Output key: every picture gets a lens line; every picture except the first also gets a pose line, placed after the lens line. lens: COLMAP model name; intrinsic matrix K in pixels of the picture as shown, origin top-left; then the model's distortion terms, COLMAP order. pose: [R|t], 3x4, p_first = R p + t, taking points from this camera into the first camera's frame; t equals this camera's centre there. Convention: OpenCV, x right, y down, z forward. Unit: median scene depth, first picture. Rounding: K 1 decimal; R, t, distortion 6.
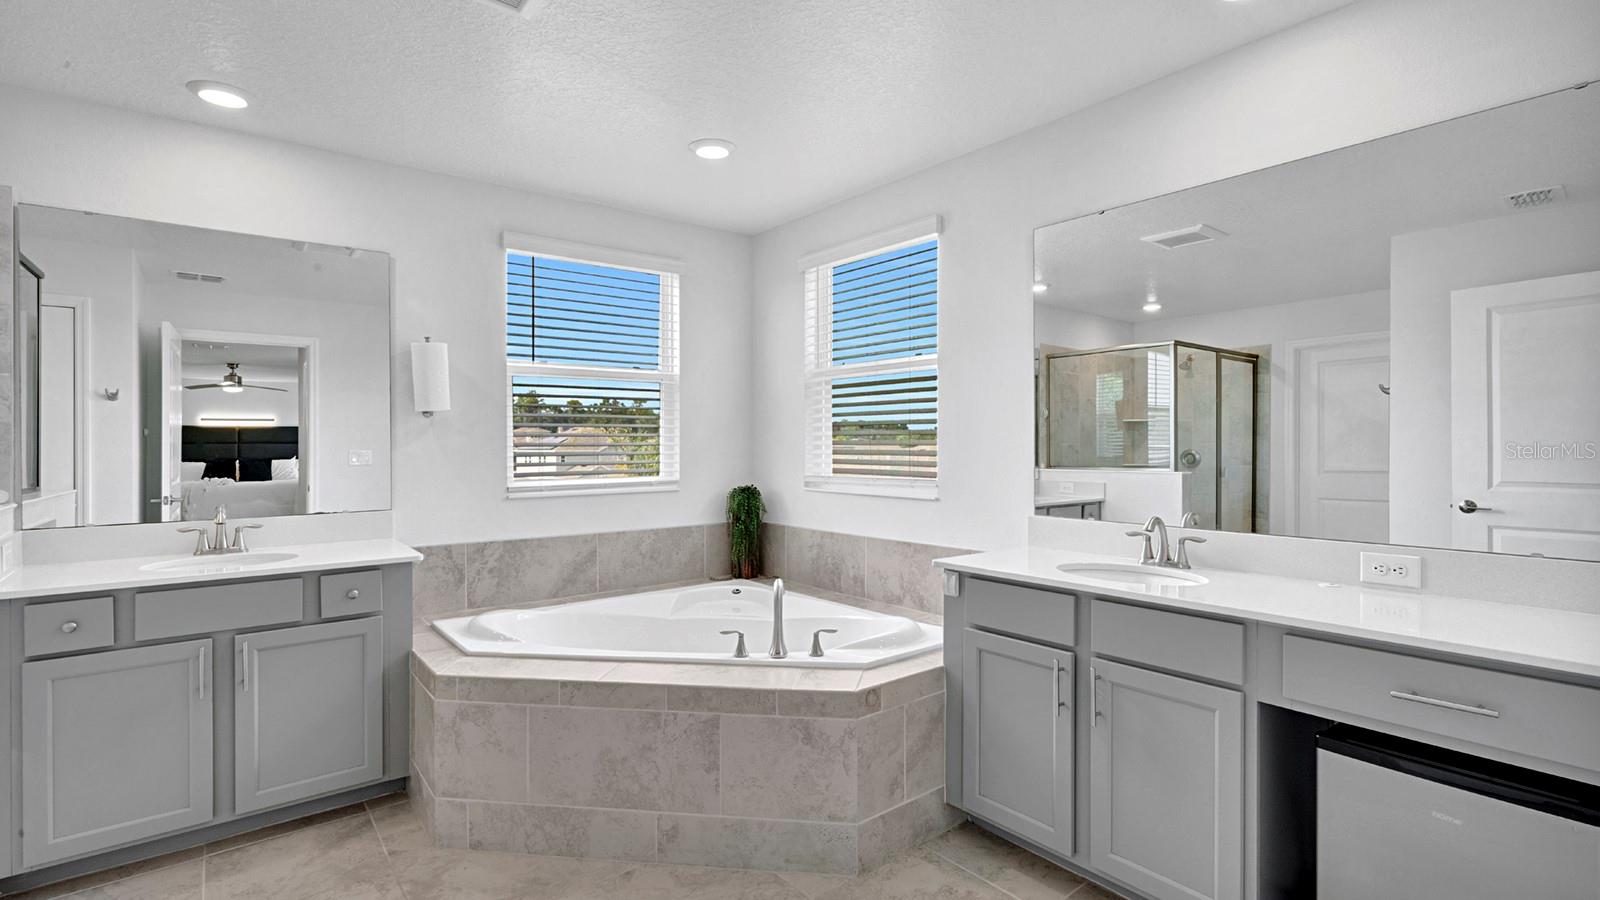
lens RADIAL K [[741.9, 0, 793.5], [0, 741.9, 445.7], [0, 0, 1]] dist [-0.001598, -0.000282]
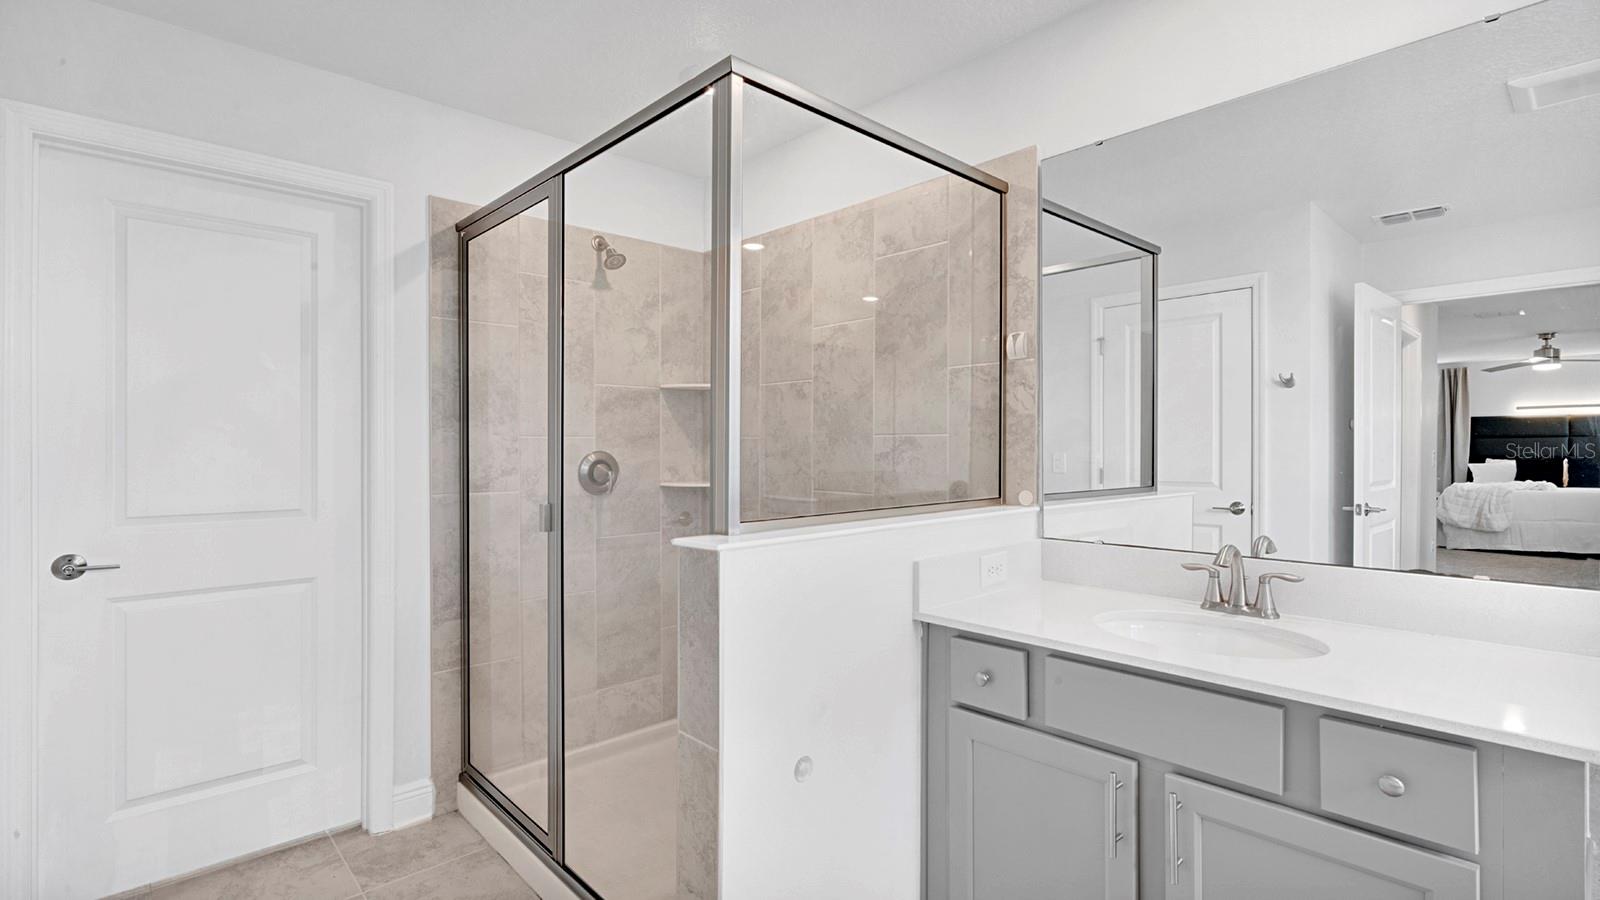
lens RADIAL K [[741.9, 0, 793.5], [0, 741.9, 445.7], [0, 0, 1]] dist [-0.001598, -0.000282]
pose [[0.074928, 0.004988, -0.997176, -0.056694], [0.001827, 0.999985, 0.005140, 0.000265], [0.997187, -0.002207, 0.074918, 0.182288]]
